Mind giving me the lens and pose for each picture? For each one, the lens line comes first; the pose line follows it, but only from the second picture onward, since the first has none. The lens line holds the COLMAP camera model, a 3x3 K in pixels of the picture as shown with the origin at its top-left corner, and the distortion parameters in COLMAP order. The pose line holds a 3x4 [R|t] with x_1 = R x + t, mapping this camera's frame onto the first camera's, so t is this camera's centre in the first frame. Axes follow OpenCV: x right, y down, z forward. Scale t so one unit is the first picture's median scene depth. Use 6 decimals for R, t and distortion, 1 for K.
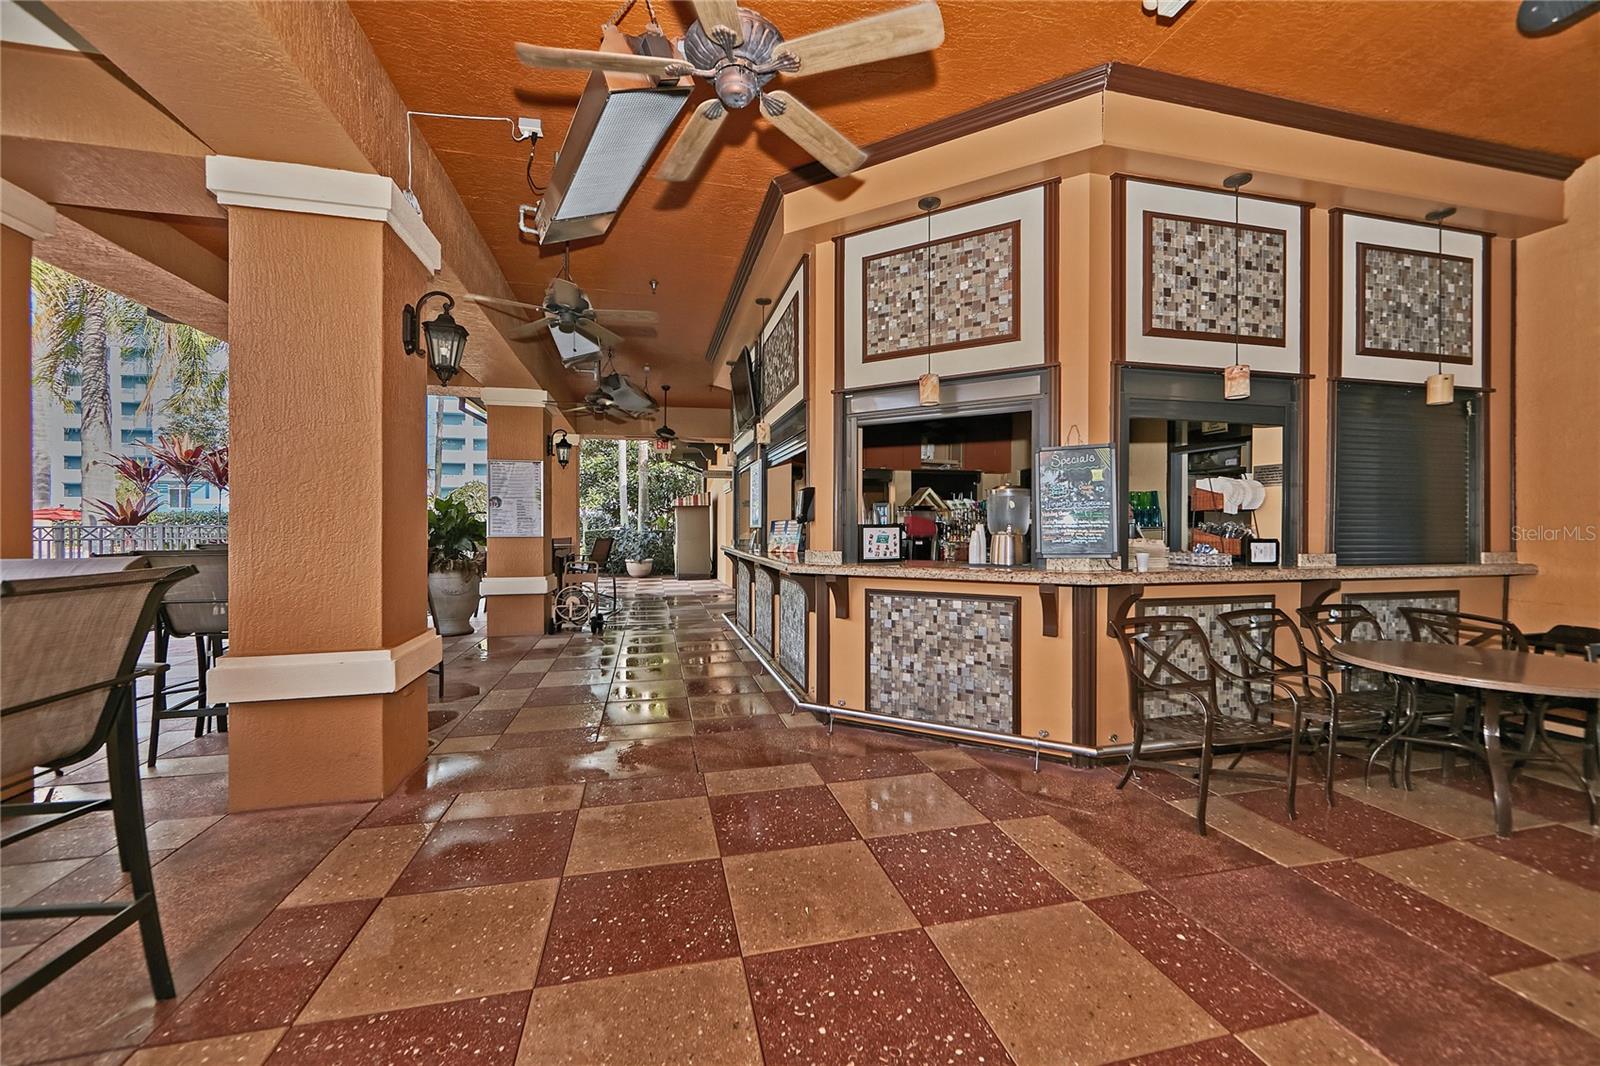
lens RADIAL K [[634.9, 0, 791.5], [0, 634.9, 529.8], [0, 0, 1]] dist [-0.005773, 0.000917]
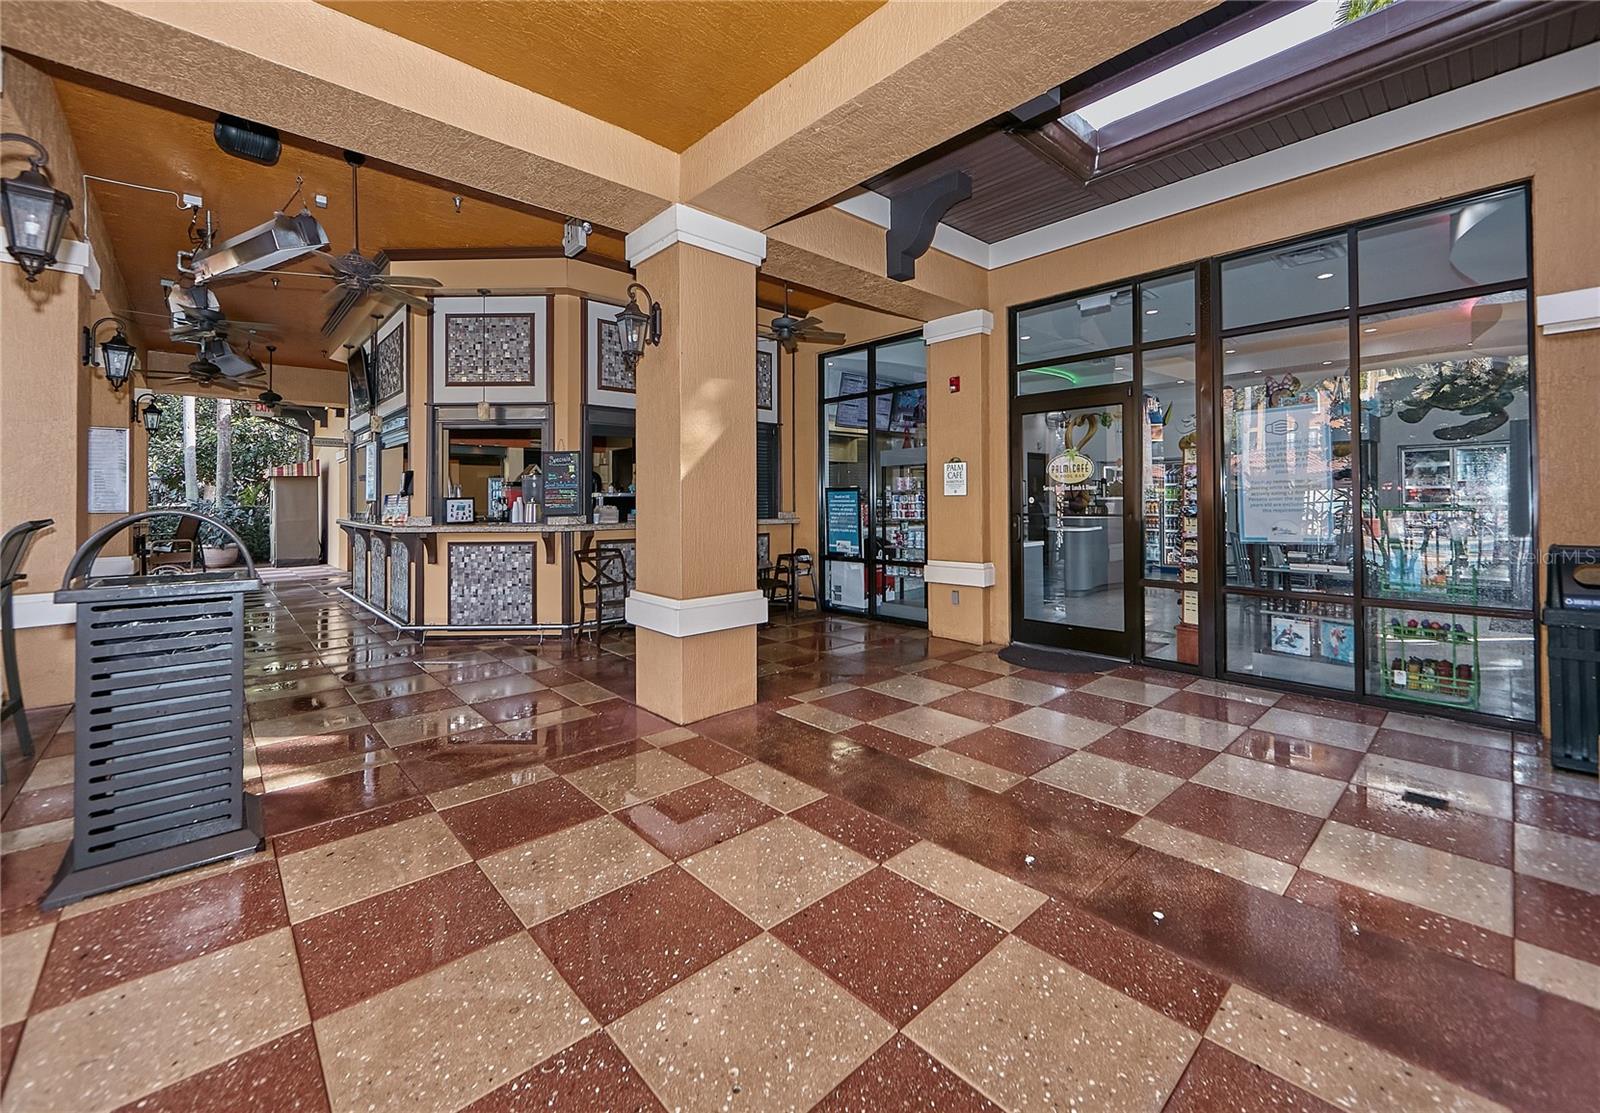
lens RADIAL K [[680.5, 0, 776.8], [0, 680.5, 494.0], [0, 0, 1]] dist [0.019498, 0.000317]
pose [[0.908026, 0.003817, 0.418896, 0.168490], [0.002794, 0.999881, -0.015167, 0.010934], [-0.418904, 0.014943, 0.907907, -0.790710]]
